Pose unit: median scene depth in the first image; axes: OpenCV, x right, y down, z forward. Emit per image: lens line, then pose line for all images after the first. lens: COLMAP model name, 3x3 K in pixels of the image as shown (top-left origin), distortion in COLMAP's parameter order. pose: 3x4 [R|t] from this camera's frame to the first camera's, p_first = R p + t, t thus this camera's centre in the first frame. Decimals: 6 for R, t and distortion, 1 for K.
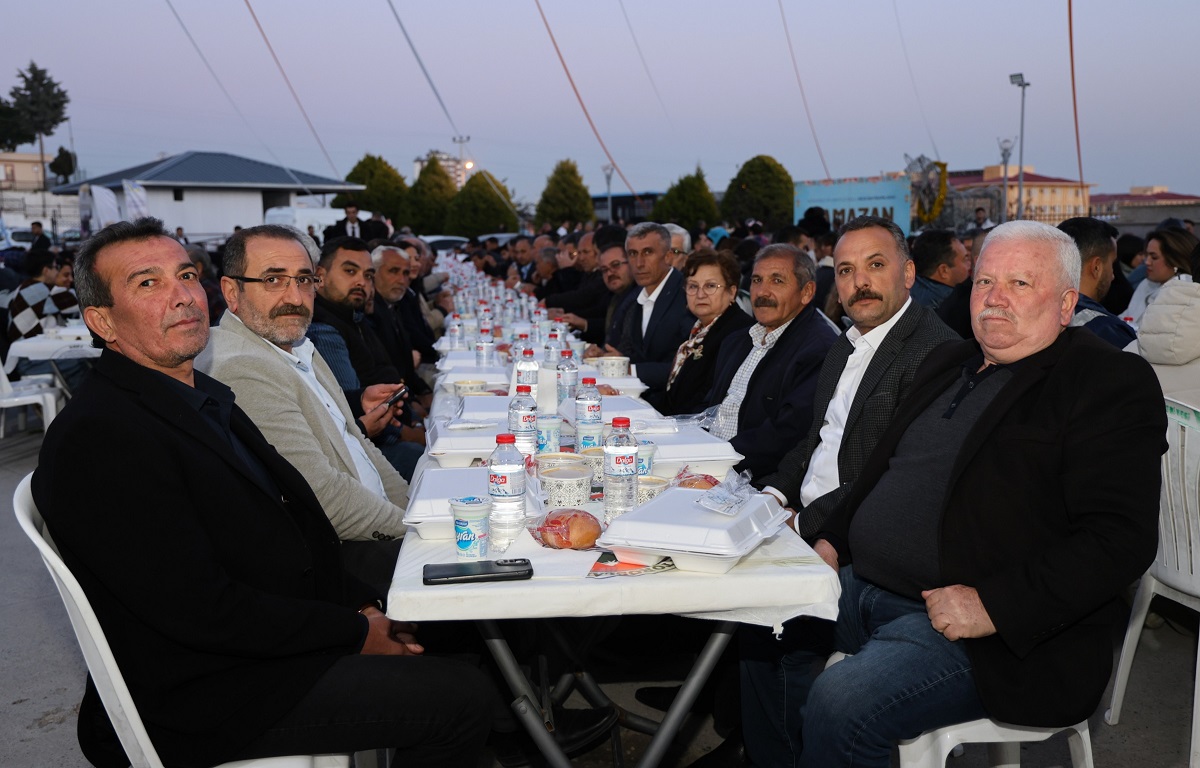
lens RADIAL K [[1151.3, 0, 601.7], [0, 1151.3, 391.0], [0, 0, 1]] dist [0.063193, 0.000000]
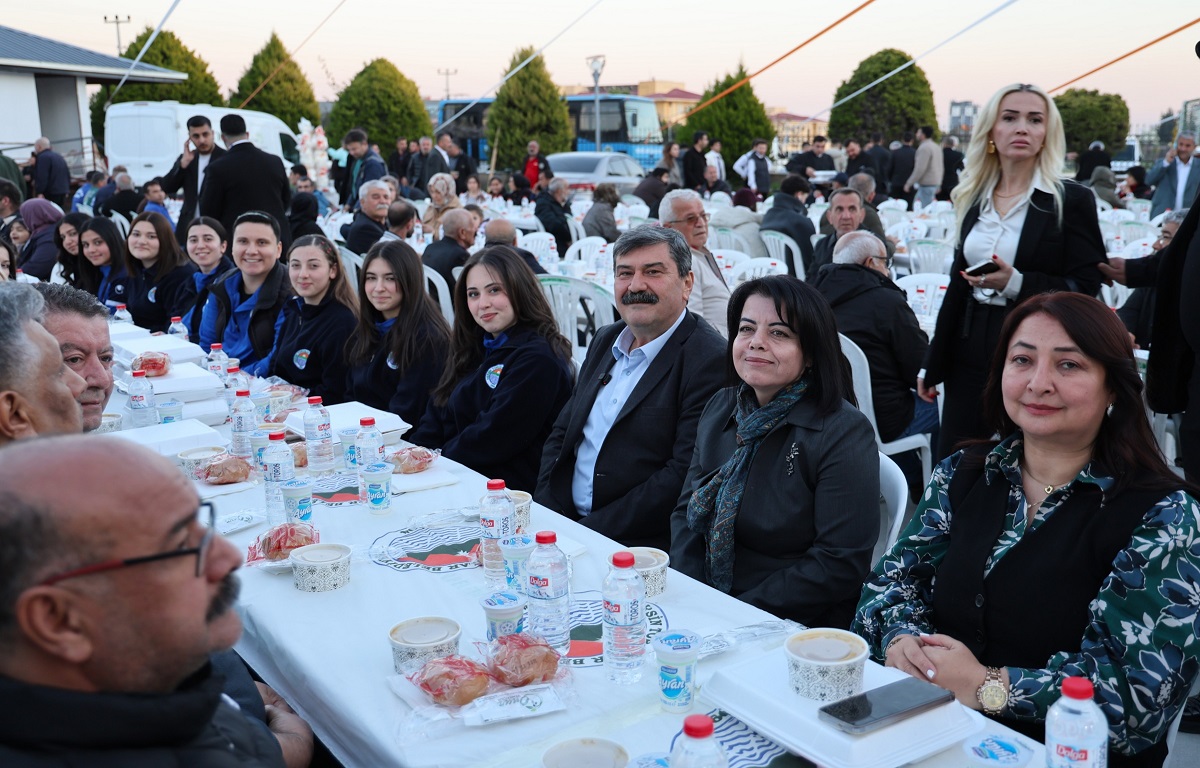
lens RADIAL K [[1151.3, 0, 597.4], [0, 1151.3, 380.3], [0, 0, 1]] dist [0.063193, 0.000000]
pose [[0.918439, -0.069061, 0.389488, -0.257269], [0.043849, 0.996348, 0.073266, -0.039275], [-0.393126, -0.050212, 0.918113, 0.274288]]
